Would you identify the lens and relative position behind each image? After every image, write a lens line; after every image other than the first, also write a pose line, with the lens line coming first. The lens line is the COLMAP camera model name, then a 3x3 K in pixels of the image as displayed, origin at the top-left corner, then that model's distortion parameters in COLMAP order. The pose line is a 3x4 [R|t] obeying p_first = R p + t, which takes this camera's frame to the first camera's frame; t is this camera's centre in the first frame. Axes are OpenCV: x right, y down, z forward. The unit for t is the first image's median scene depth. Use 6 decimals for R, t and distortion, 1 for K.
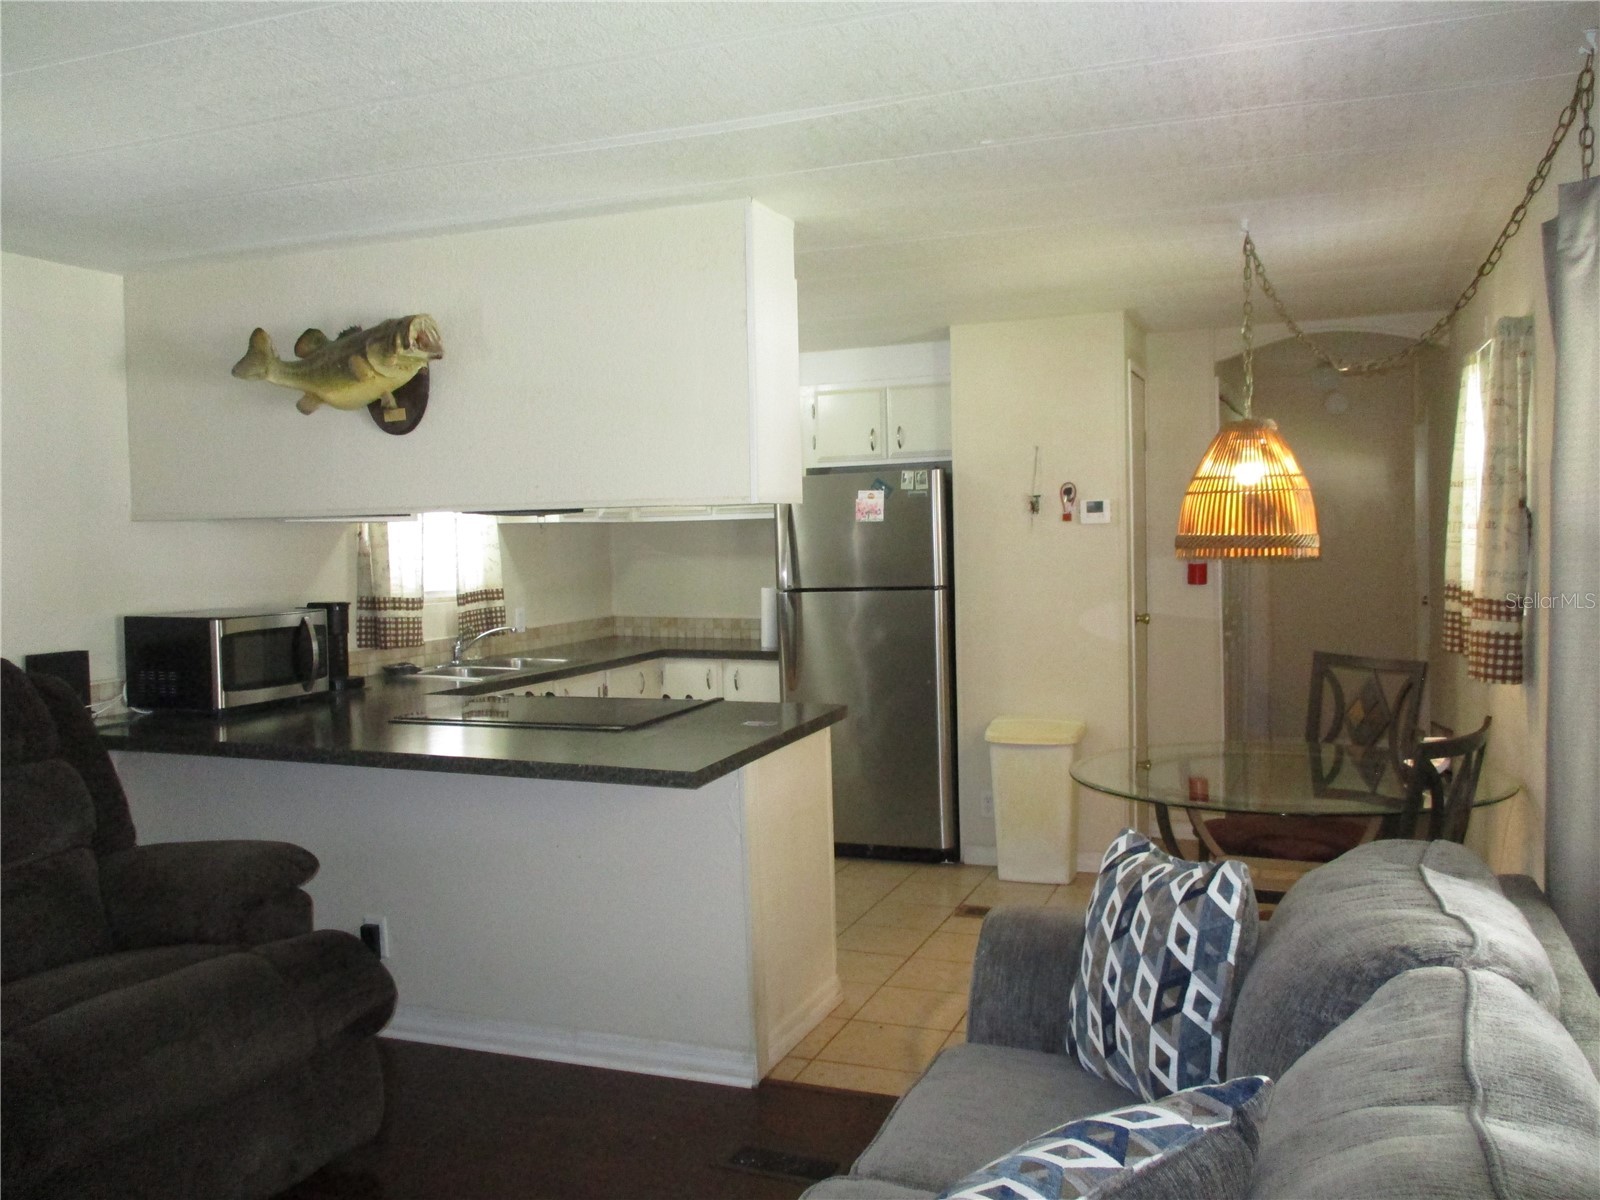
lens RADIAL K [[1335.4, 0, 797.0], [0, 1335.4, 614.0], [0, 0, 1]] dist [-0.020930, 0.008163]
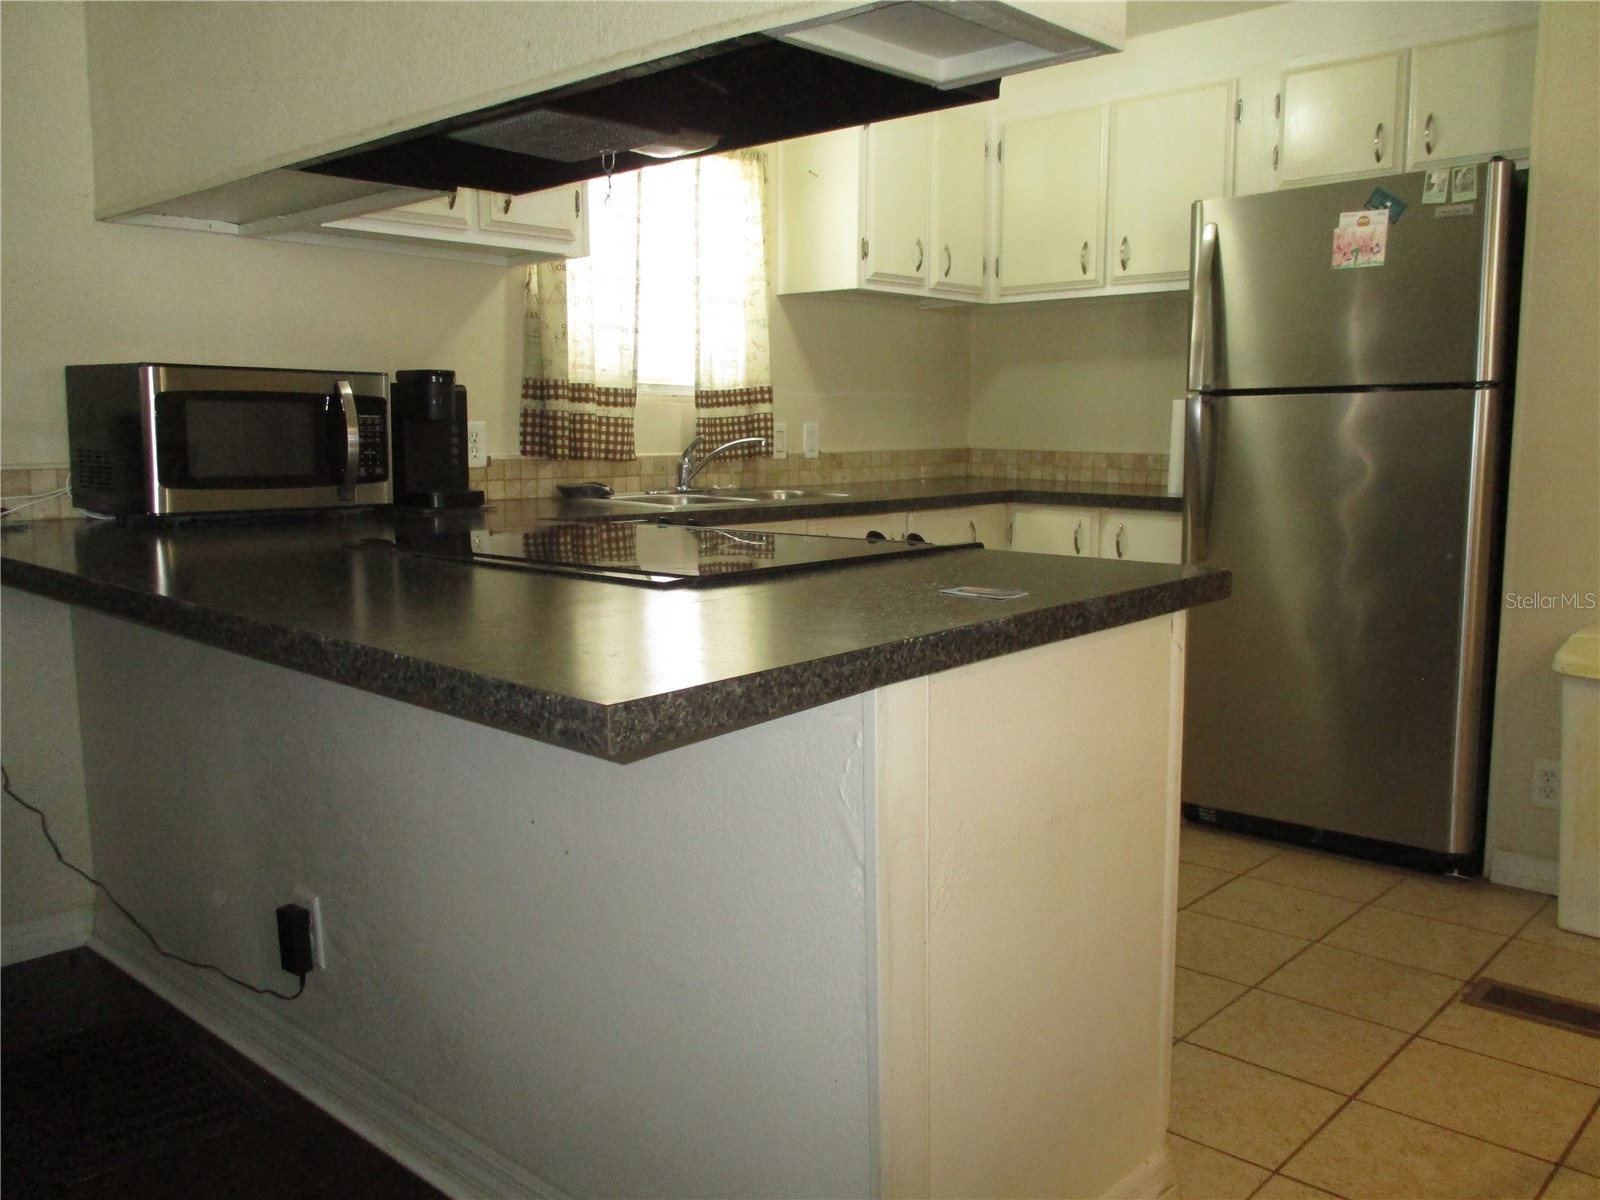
lens RADIAL K [[1335.4, 0, 797.0], [0, 1335.4, 614.0], [0, 0, 1]] dist [-0.020930, 0.008163]
pose [[0.932091, 0.071681, -0.355060, 0.044285], [-0.041340, 0.994871, 0.092323, 0.034956], [0.359857, -0.071375, 0.930273, 0.389695]]
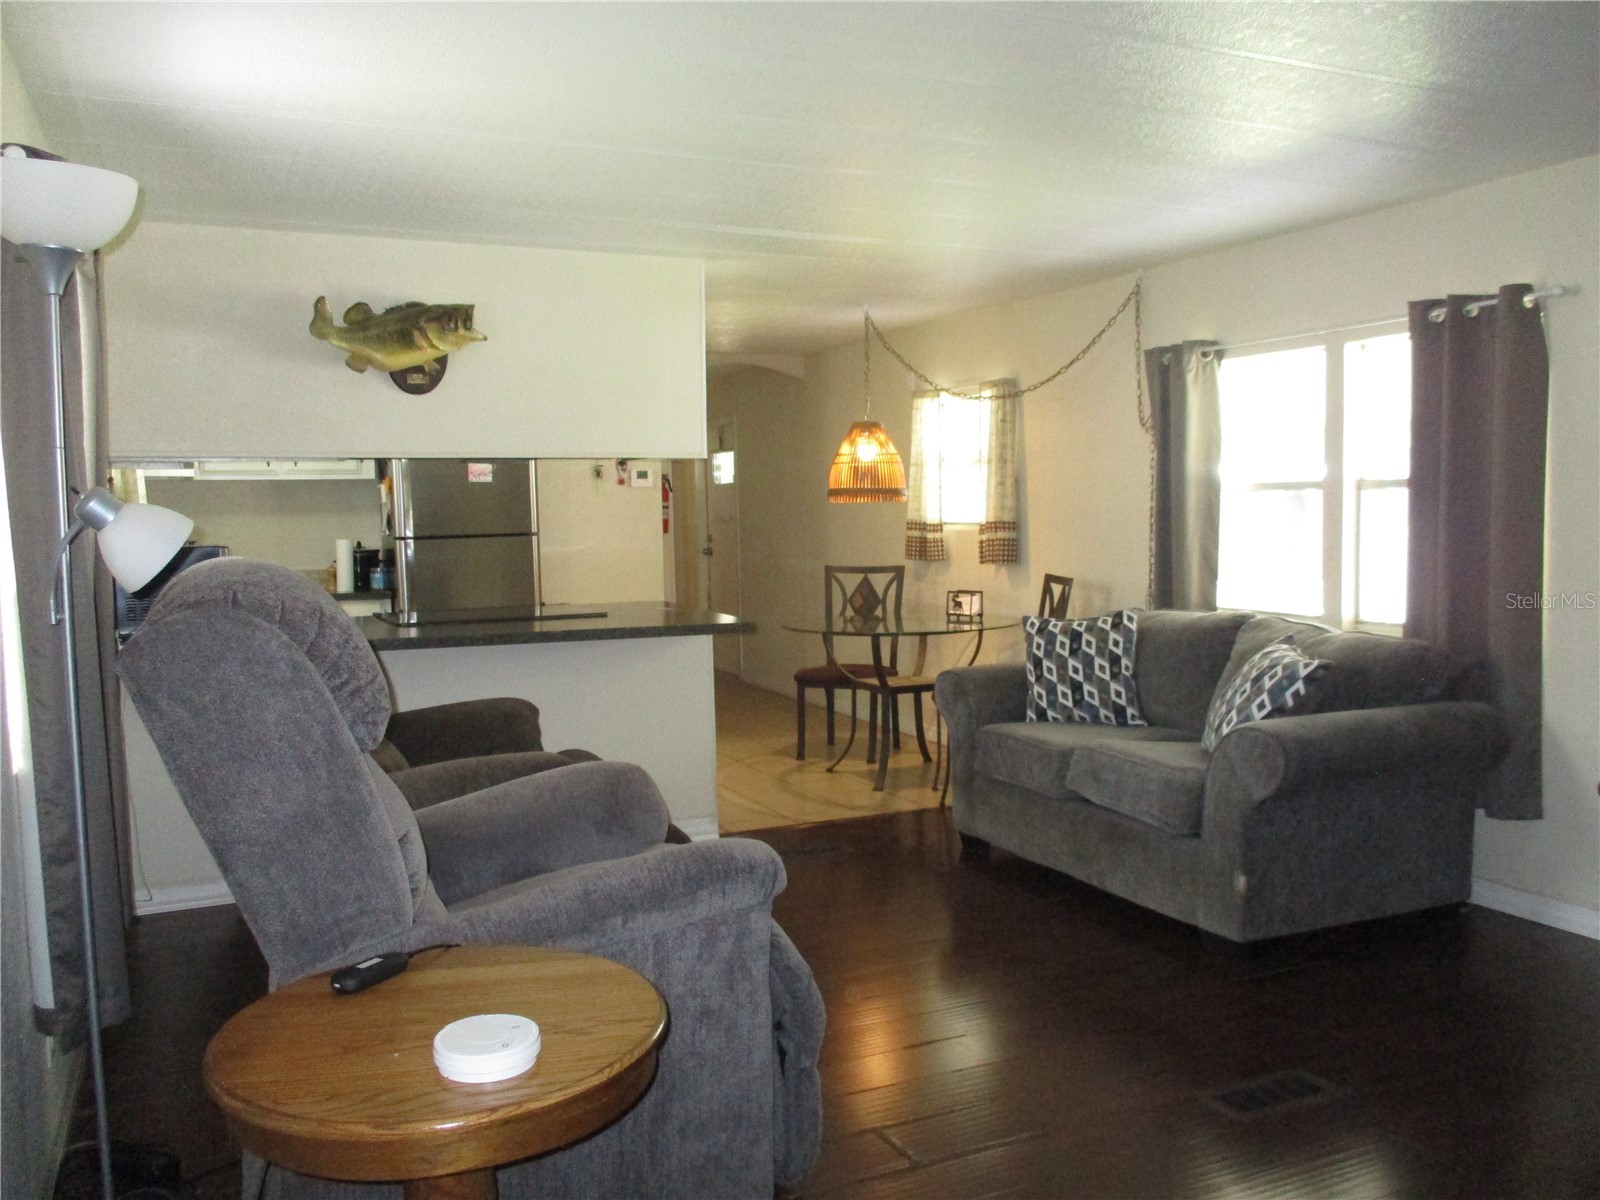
lens RADIAL K [[1335.4, 0, 797.0], [0, 1335.4, 614.0], [0, 0, 1]] dist [-0.020930, 0.008163]
pose [[0.689086, -0.046579, 0.723181, -0.668395], [0.044949, 0.998758, 0.021499, 0.042237], [-0.723284, 0.017691, 0.690324, -0.084075]]
